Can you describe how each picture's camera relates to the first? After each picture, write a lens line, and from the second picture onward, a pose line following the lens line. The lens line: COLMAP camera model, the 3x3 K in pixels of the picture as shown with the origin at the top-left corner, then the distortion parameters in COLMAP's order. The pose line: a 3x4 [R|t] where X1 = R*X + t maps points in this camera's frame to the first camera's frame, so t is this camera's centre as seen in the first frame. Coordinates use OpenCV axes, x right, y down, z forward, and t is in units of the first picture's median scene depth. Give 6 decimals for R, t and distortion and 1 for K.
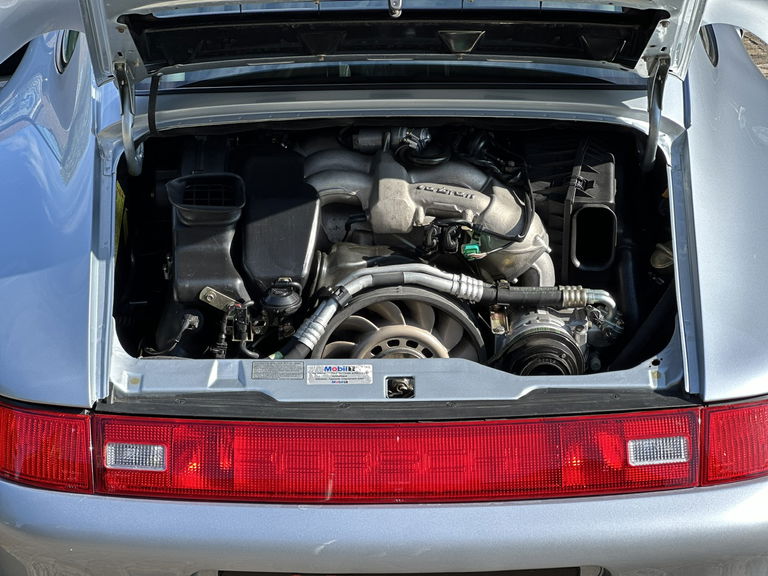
lens RADIAL K [[1687.8, 0, 384.0], [0, 1687.8, 288.0], [0, 0, 1]] dist [0.122622, 0.852998]
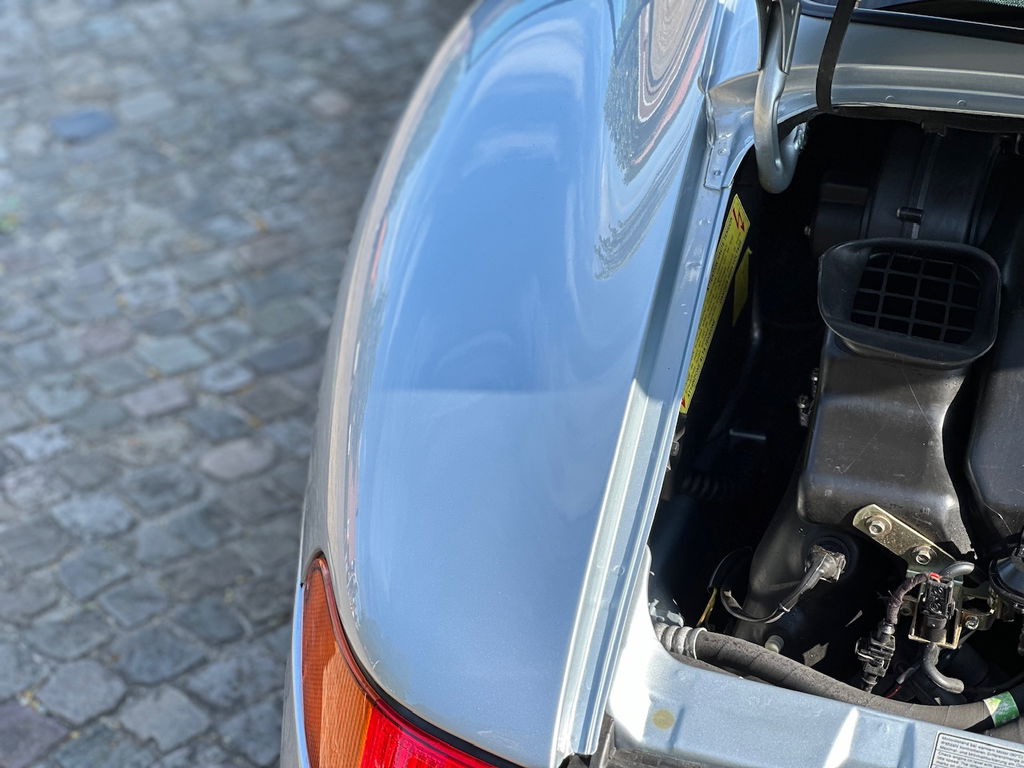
lens RADIAL K [[2250.4, 0, 512.0], [0, 2250.4, 384.0], [0, 0, 1]] dist [0.122622, 0.852998]
pose [[0.937500, 0.190693, -0.291083, -0.027645], [-0.137754, 0.971522, 0.192792, -0.130426], [0.319558, -0.140645, 0.937071, 0.422440]]
